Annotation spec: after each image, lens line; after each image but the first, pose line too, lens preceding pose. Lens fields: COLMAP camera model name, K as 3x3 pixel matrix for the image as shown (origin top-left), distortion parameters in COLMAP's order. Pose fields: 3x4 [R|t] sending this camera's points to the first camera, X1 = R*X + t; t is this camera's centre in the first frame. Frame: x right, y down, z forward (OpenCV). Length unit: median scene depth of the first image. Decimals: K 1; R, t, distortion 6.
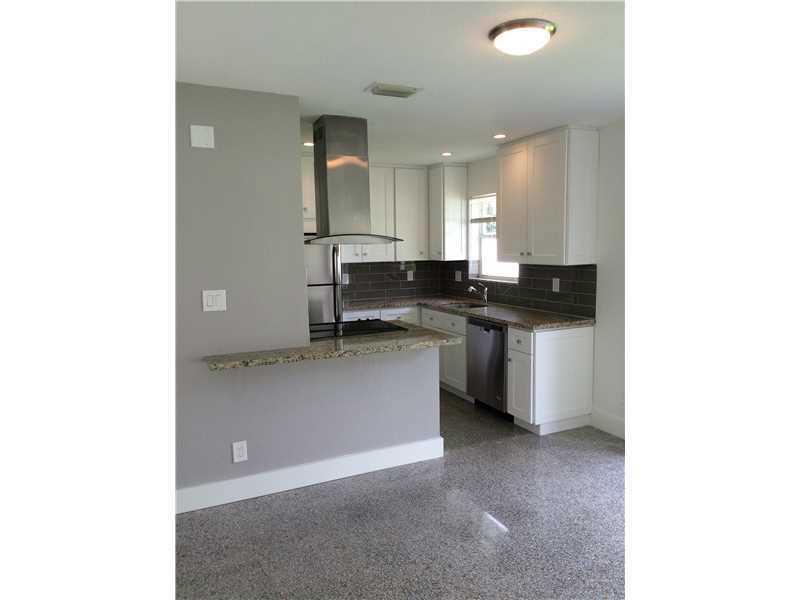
lens RADIAL K [[526.5, 0, 397.7], [0, 526.5, 302.6], [0, 0, 1]] dist [0.030033, -0.010698]
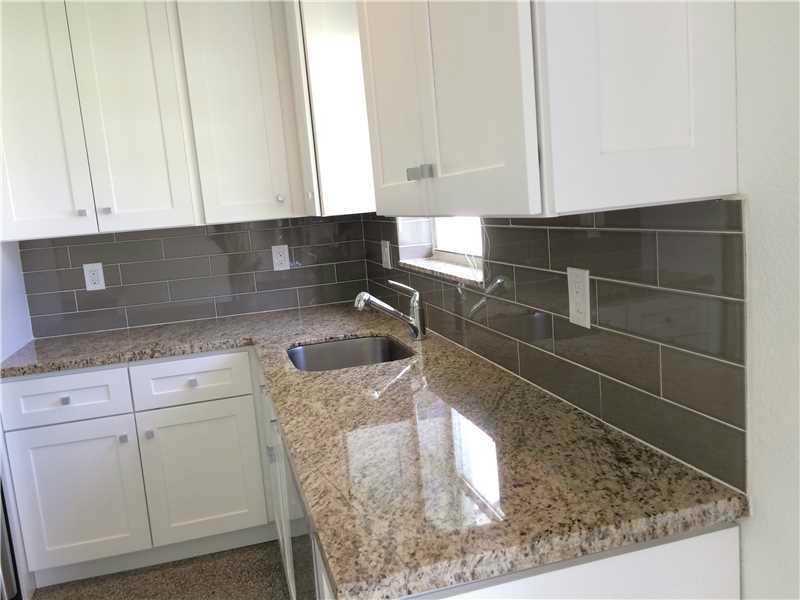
lens RADIAL K [[698.6, 0, 398.4], [0, 698.6, 304.0], [0, 0, 1]] dist [0.038938, -0.011093]
pose [[0.983331, -0.037273, -0.177962, 0.252298], [0.045464, 0.998075, 0.042174, -0.043053], [0.176047, -0.049562, 0.983133, 0.620287]]
